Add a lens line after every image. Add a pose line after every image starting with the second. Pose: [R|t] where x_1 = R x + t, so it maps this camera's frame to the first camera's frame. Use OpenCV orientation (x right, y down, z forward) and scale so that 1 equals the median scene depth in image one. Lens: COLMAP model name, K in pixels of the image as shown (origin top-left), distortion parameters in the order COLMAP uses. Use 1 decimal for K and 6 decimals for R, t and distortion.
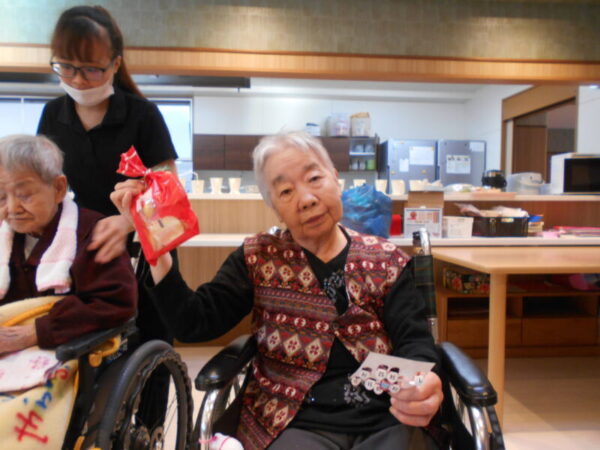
lens RADIAL K [[412.9, 0, 283.4], [0, 412.9, 224.2], [0, 0, 1]] dist [-0.127559, 0.064587]
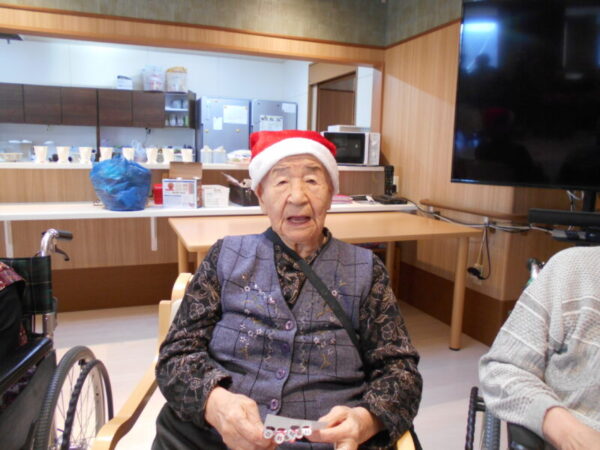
lens RADIAL K [[412.9, 0, 283.4], [0, 412.9, 224.2], [0, 0, 1]] dist [-0.127559, 0.064587]
pose [[0.952050, -0.025569, 0.304871, 0.136616], [-0.015922, 0.991010, 0.132834, -0.034331], [-0.305527, -0.131319, 0.943085, -0.040473]]
